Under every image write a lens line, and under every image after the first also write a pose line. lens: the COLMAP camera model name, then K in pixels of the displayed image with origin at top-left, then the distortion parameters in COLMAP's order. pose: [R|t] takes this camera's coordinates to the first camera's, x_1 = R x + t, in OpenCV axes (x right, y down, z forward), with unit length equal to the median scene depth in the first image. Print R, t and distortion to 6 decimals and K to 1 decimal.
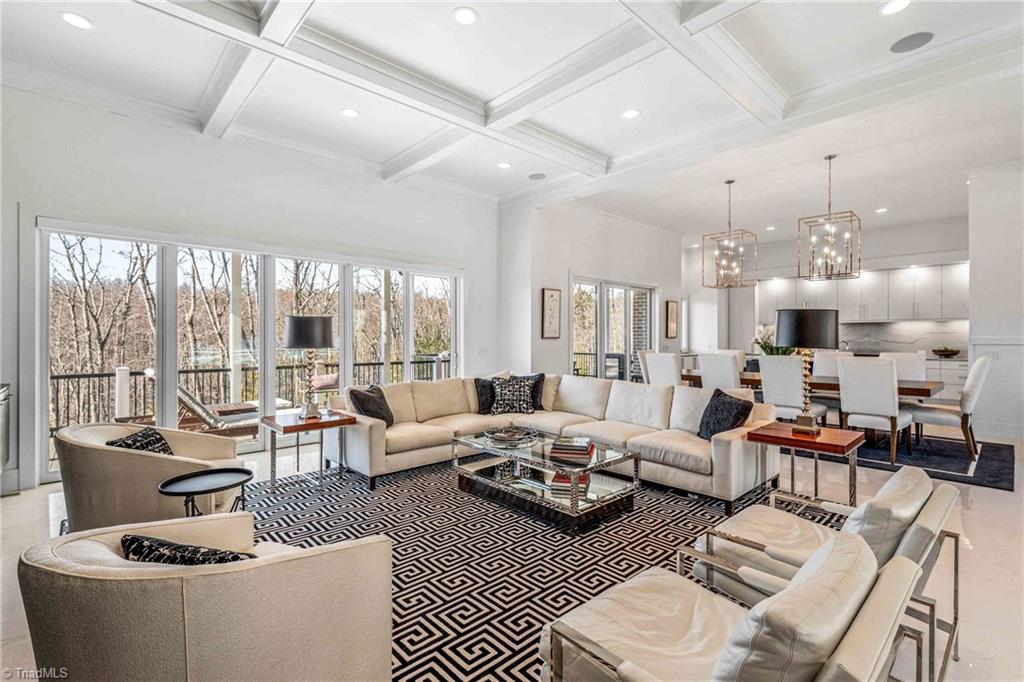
lens RADIAL K [[463.1, 0, 508.1], [0, 463.1, 336.9], [0, 0, 1]] dist [-0.000468, 0.000529]
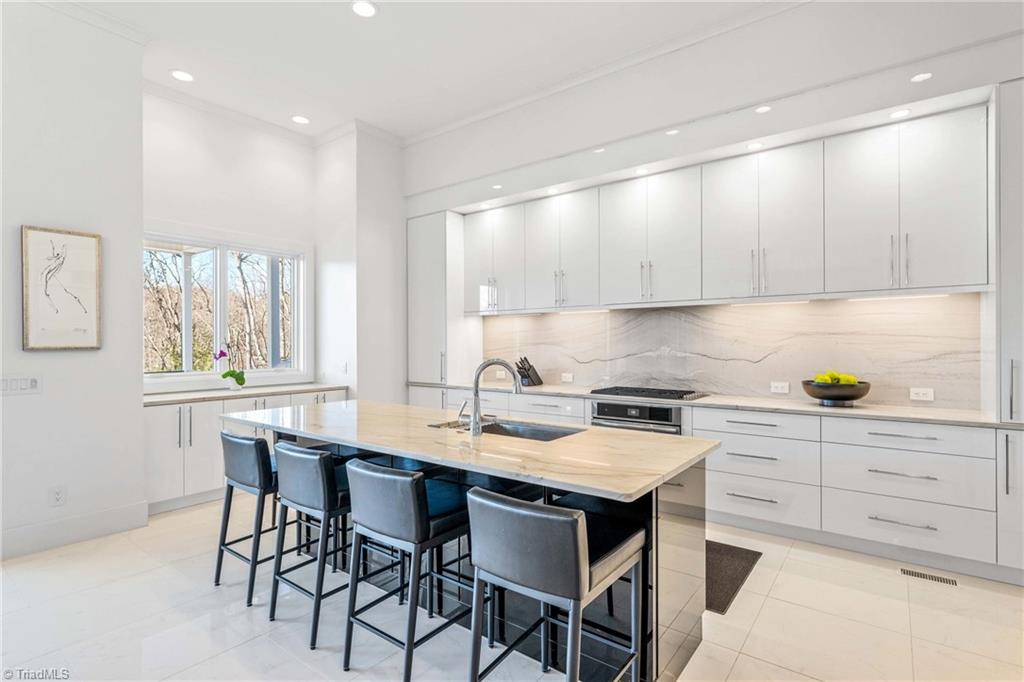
lens RADIAL K [[499.7, 0, 513.0], [0, 499.7, 343.5], [0, 0, 1]] dist [0.001200, -0.001584]
pose [[0.983114, -0.004438, 0.182940, 0.863862], [0.004155, 0.999990, 0.001932, -0.003908], [-0.182947, -0.001139, 0.983122, 0.912880]]
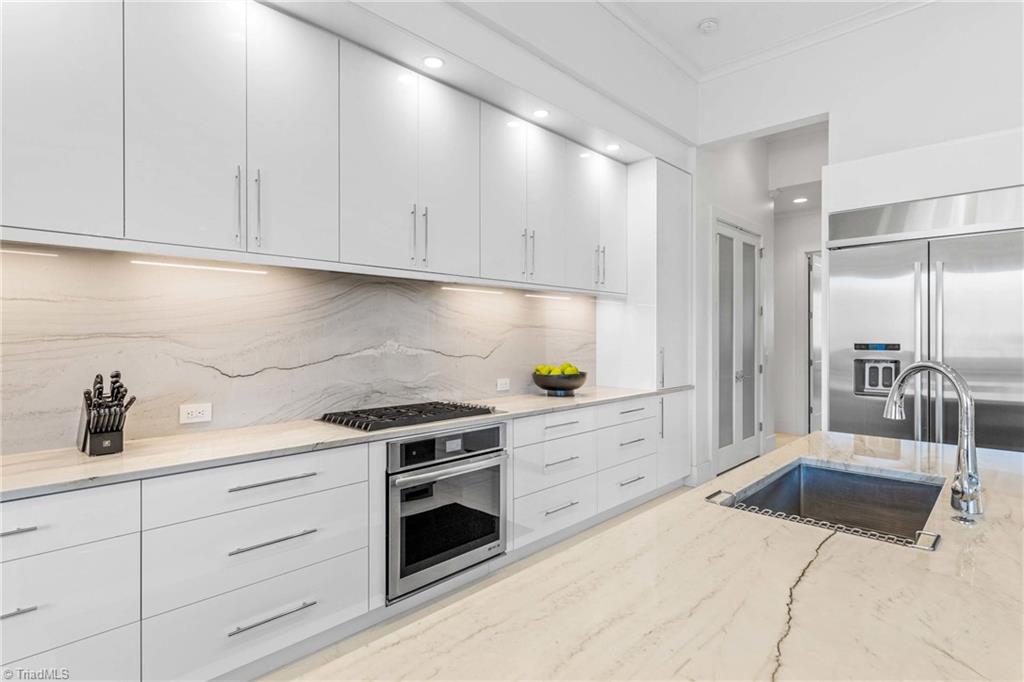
lens RADIAL K [[525.6, 0, 518.8], [0, 525.6, 334.2], [0, 0, 1]] dist [0.001281, 0.000994]
pose [[-0.071029, 0.002983, 0.997470, 0.722205], [0.000087, 0.999996, -0.002985, -0.001841], [-0.997474, -0.000126, -0.071029, 1.444324]]
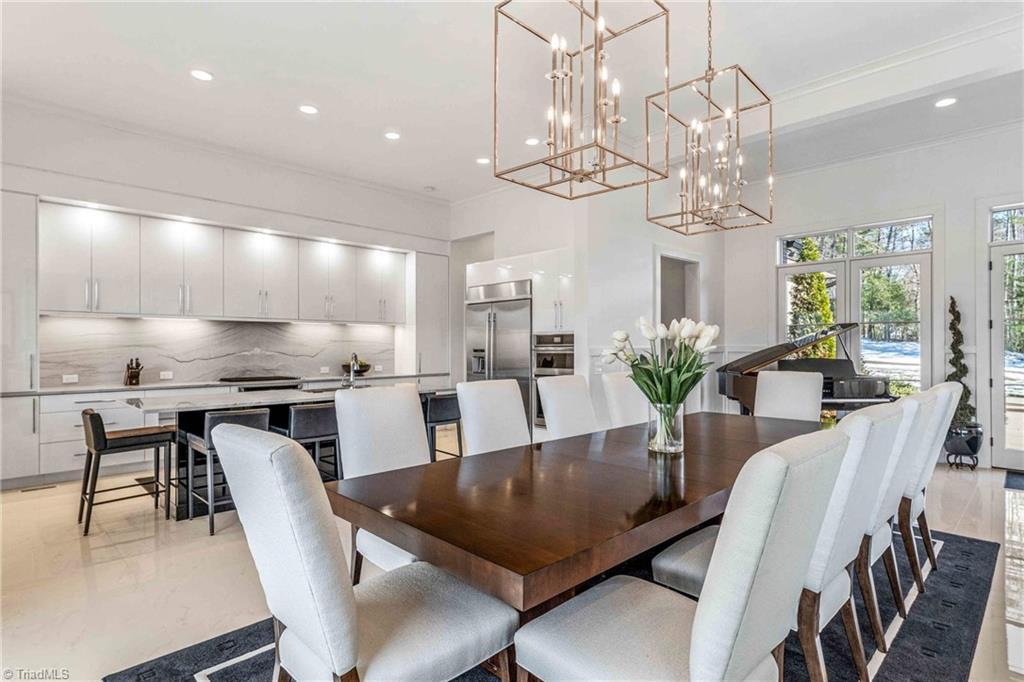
lens RADIAL K [[525.6, 0, 514.5], [0, 525.6, 345.5], [0, 0, 1]] dist [0.001281, 0.000994]
pose [[-0.045503, 0.001373, 0.998963, 0.148663], [0.001859, 0.999997, -0.001289, -0.000293], [-0.998962, 0.001798, -0.045505, 1.073459]]
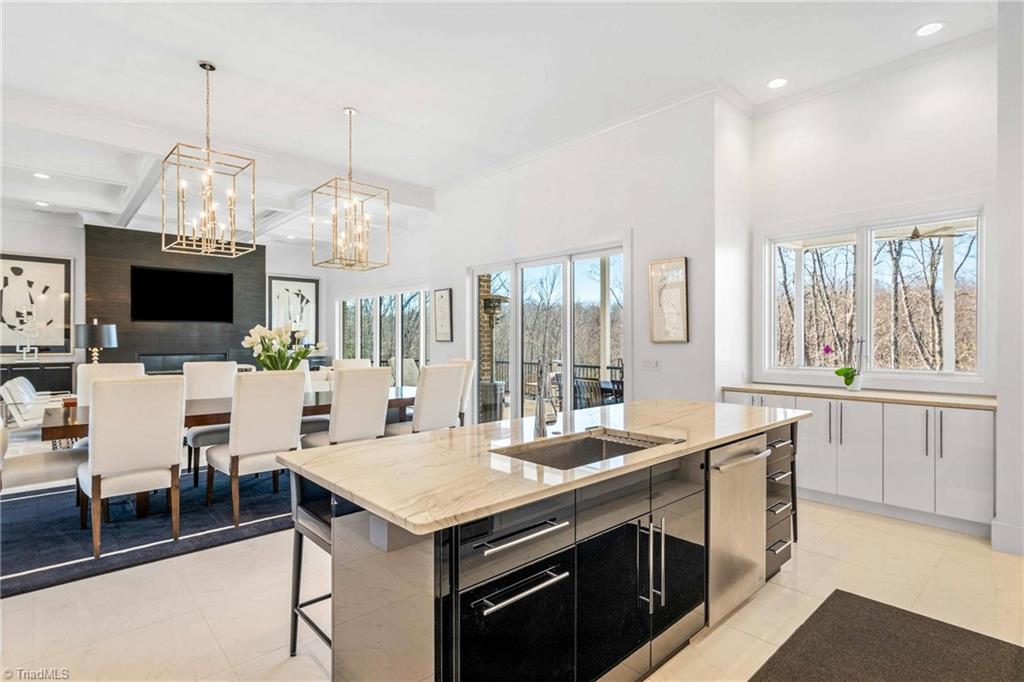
lens RADIAL K [[525.6, 0, 512.5], [0, 525.6, 338.9], [0, 0, 1]] dist [0.001281, 0.000994]
pose [[-0.012179, -0.004486, -0.999916, 1.248349], [0.000645, 0.999990, -0.004494, -0.000031], [0.999926, -0.000700, -0.012176, 1.254258]]
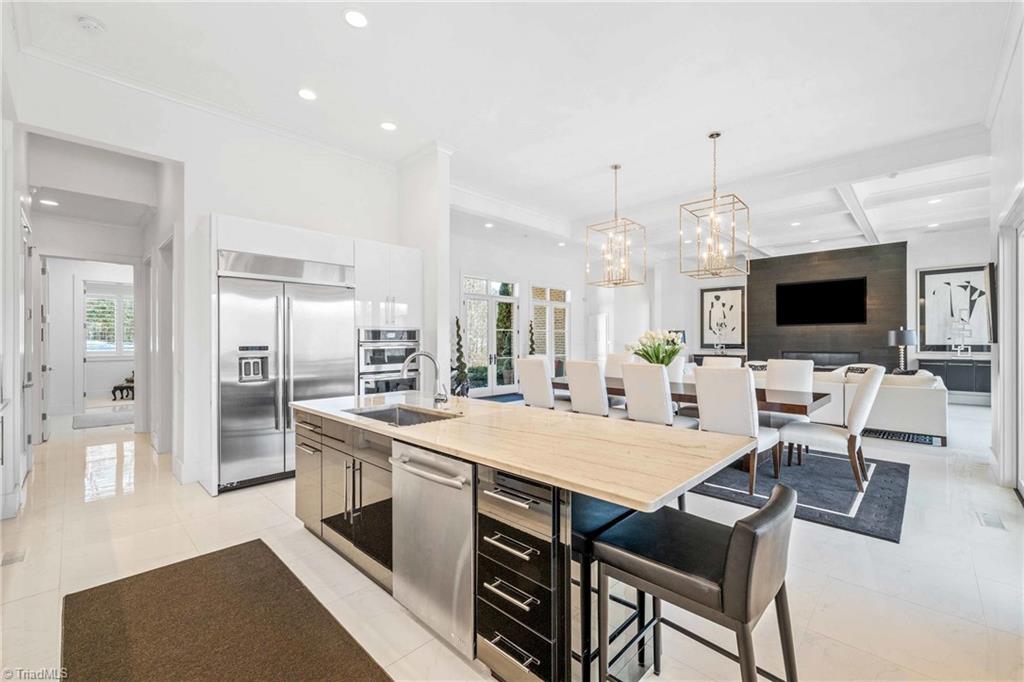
lens RADIAL K [[421.7, 0, 514.1], [0, 421.7, 341.6], [0, 0, 1]] dist [0.004627, 0.001088]
pose [[-0.998355, 0.000119, -0.057339, 0.852690], [0.000029, 0.999999, 0.001580, -0.001914], [0.057339, 0.001576, -0.998354, 1.674327]]
